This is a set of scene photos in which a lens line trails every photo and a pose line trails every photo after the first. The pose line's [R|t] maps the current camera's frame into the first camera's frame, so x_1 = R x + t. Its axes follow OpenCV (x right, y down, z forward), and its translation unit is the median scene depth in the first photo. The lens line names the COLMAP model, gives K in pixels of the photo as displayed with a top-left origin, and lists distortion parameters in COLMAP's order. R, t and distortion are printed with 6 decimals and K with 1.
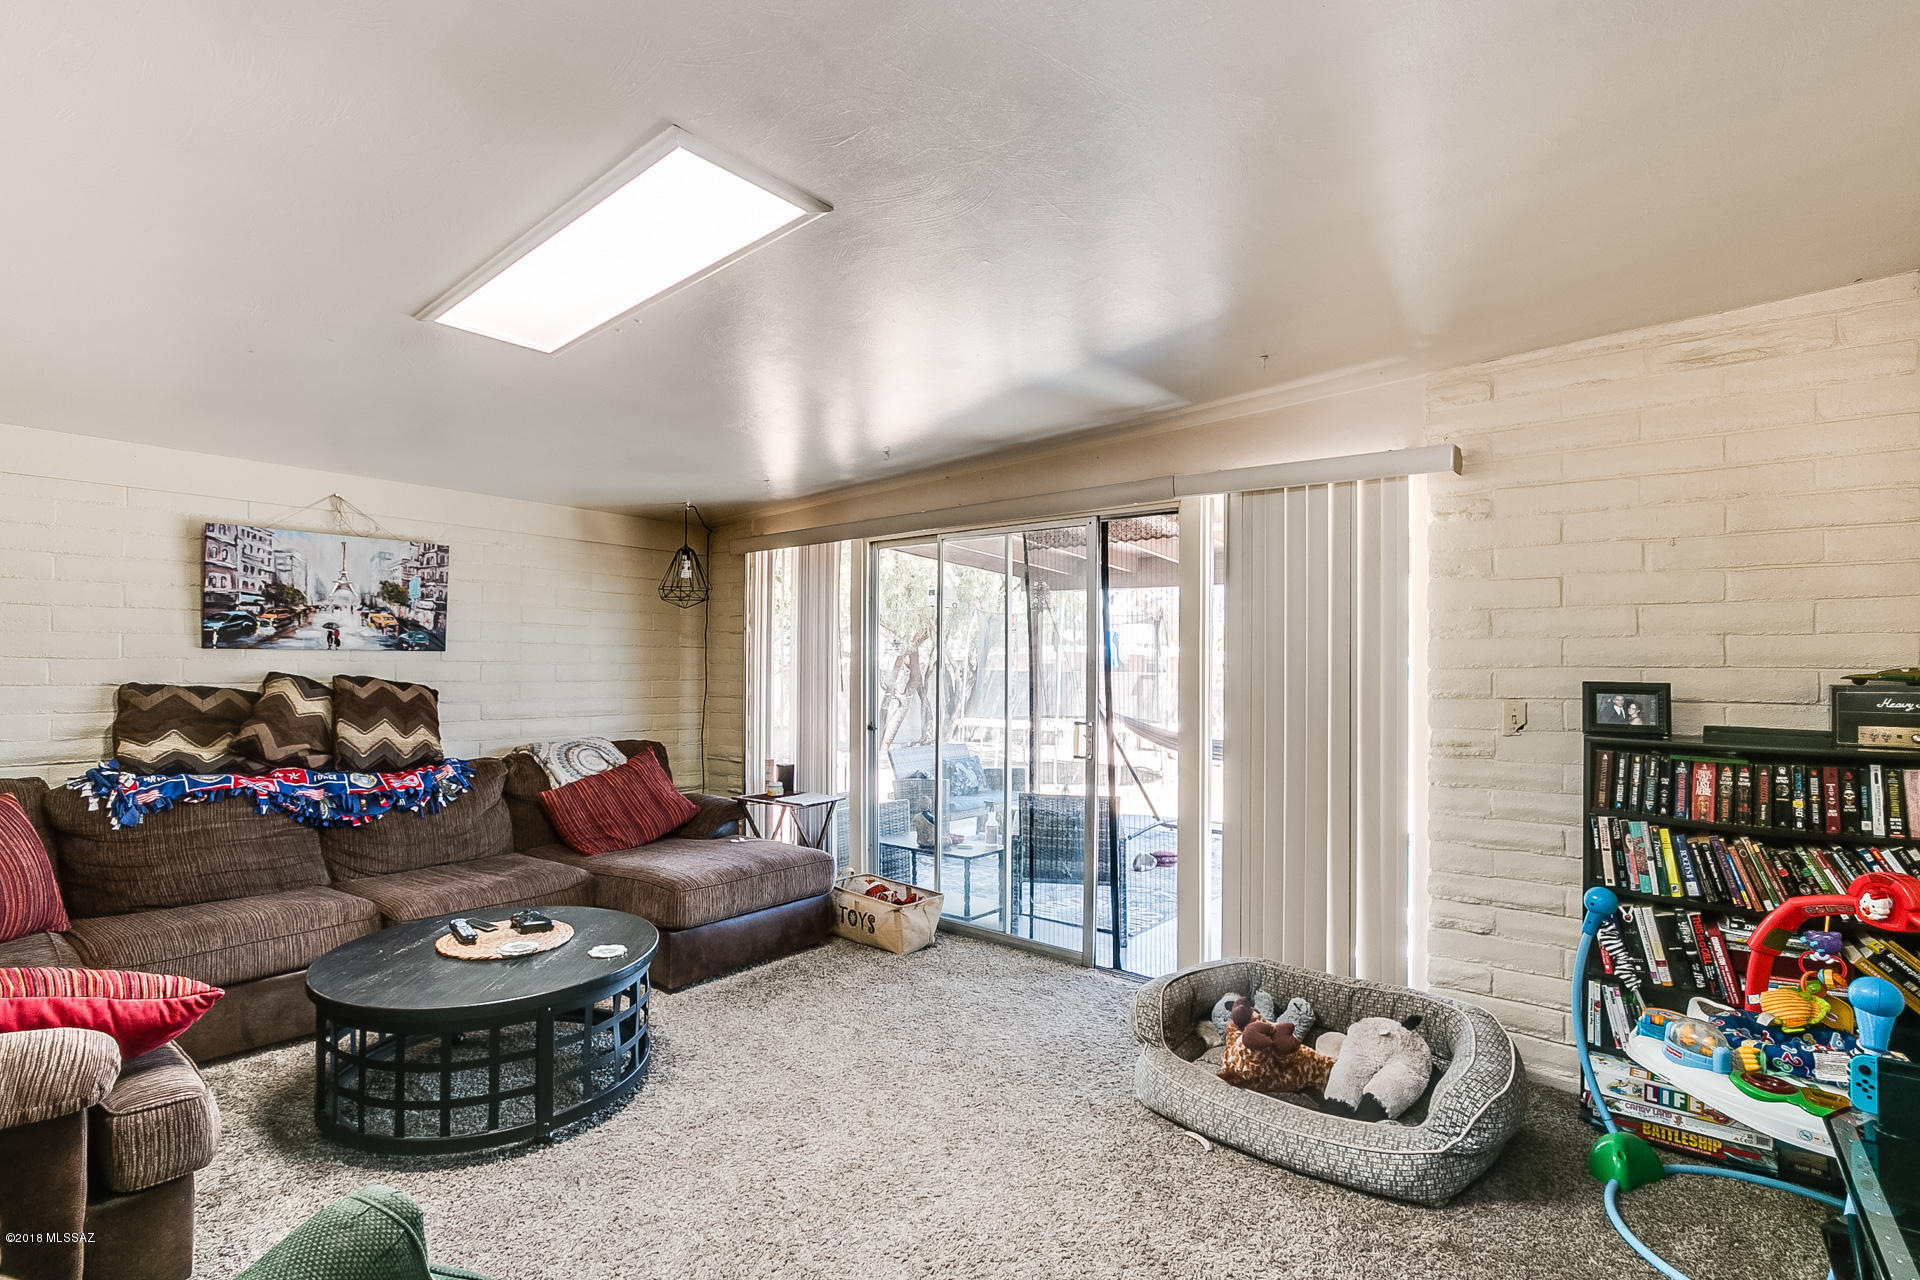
lens RADIAL K [[896.7, 0, 949.8], [0, 896.7, 636.7], [0, 0, 1]] dist [-0.000793, 0.000399]
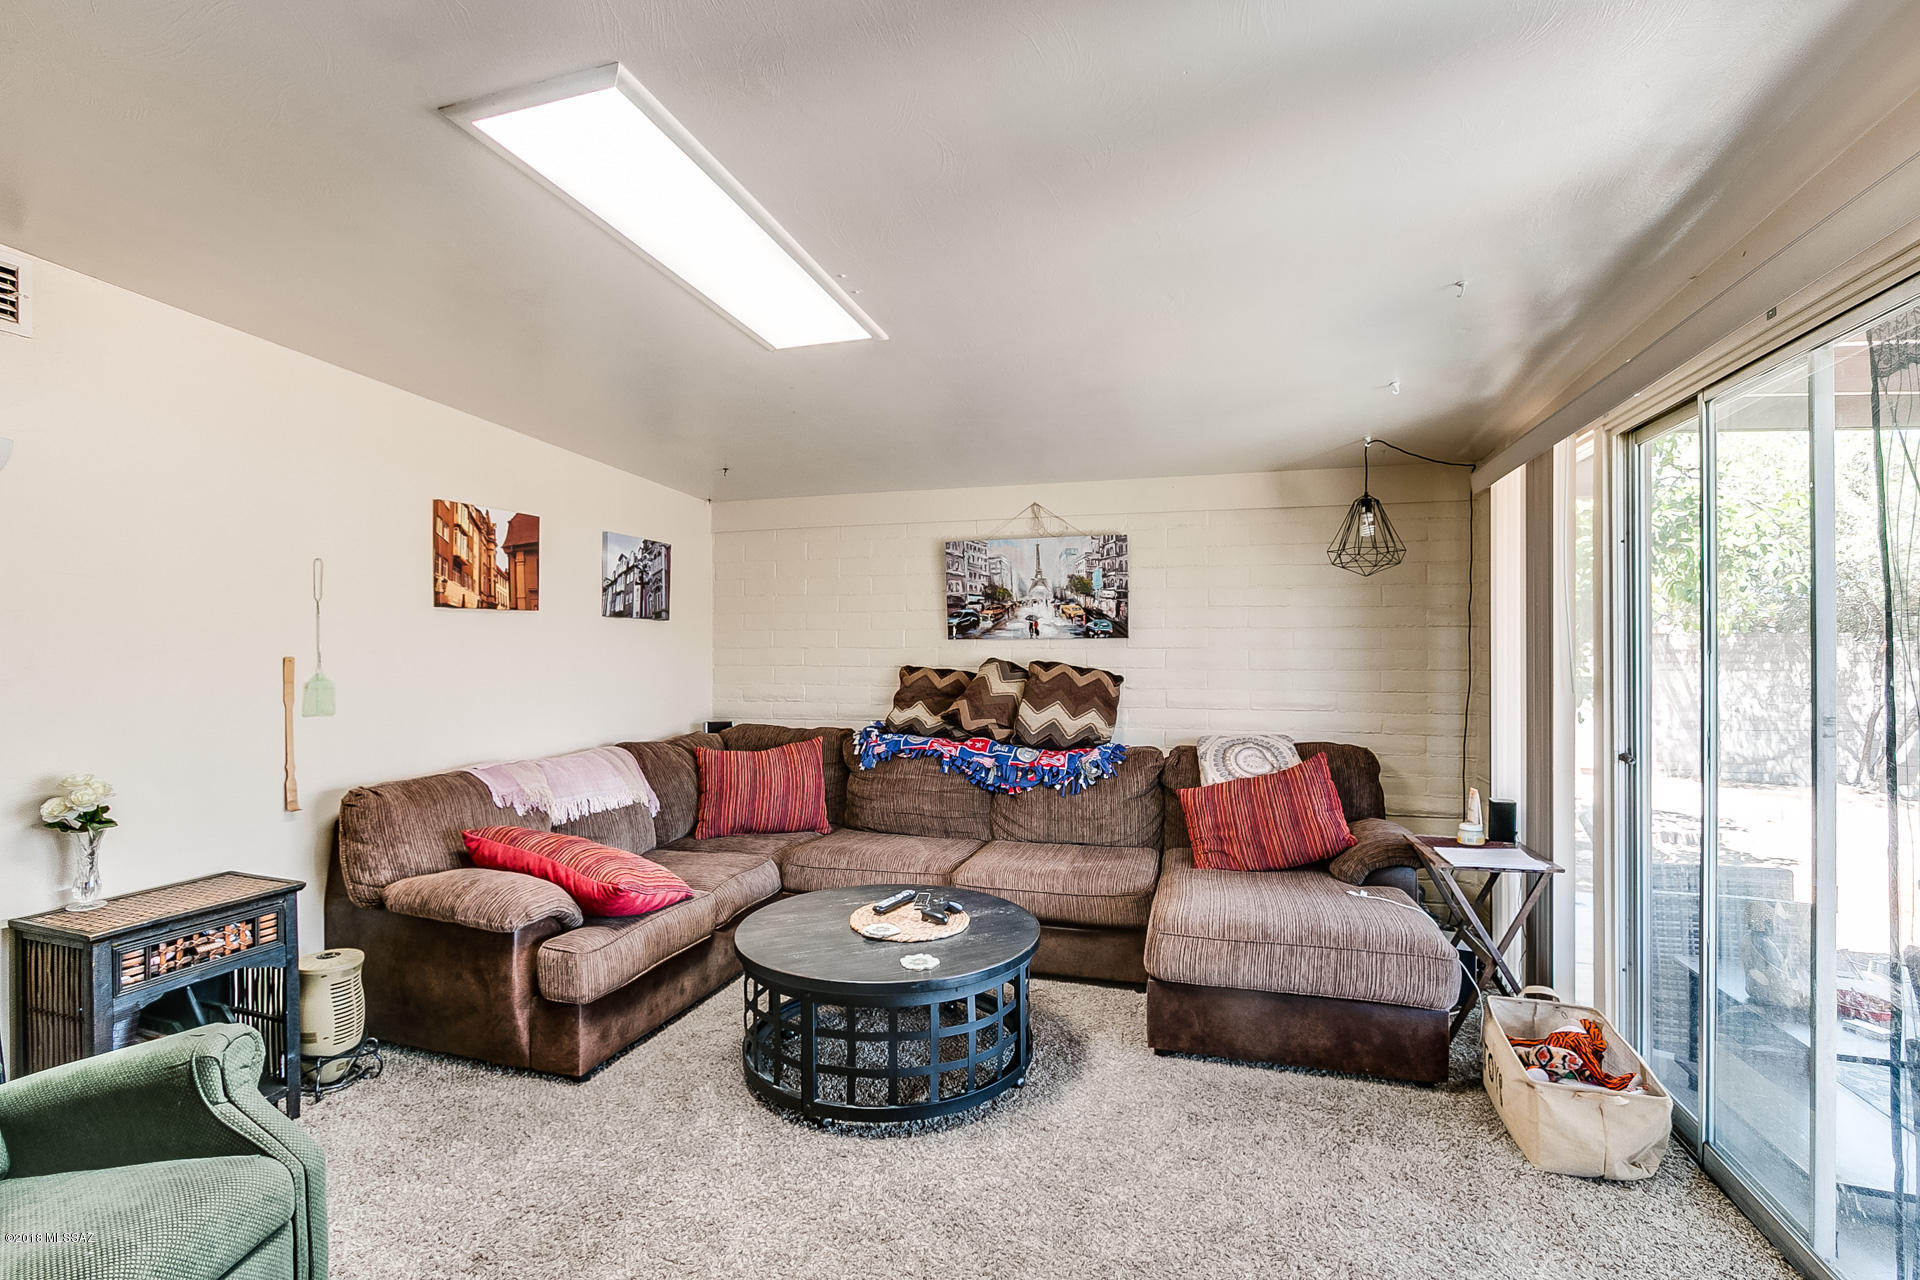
lens RADIAL K [[896.7, 0, 949.8], [0, 896.7, 636.7], [0, 0, 1]] dist [-0.000793, 0.000399]
pose [[0.385965, -0.018199, -0.922334, 0.337492], [0.032949, 0.999439, -0.005933, 0.015647], [0.921925, -0.028100, 0.386348, 0.470516]]
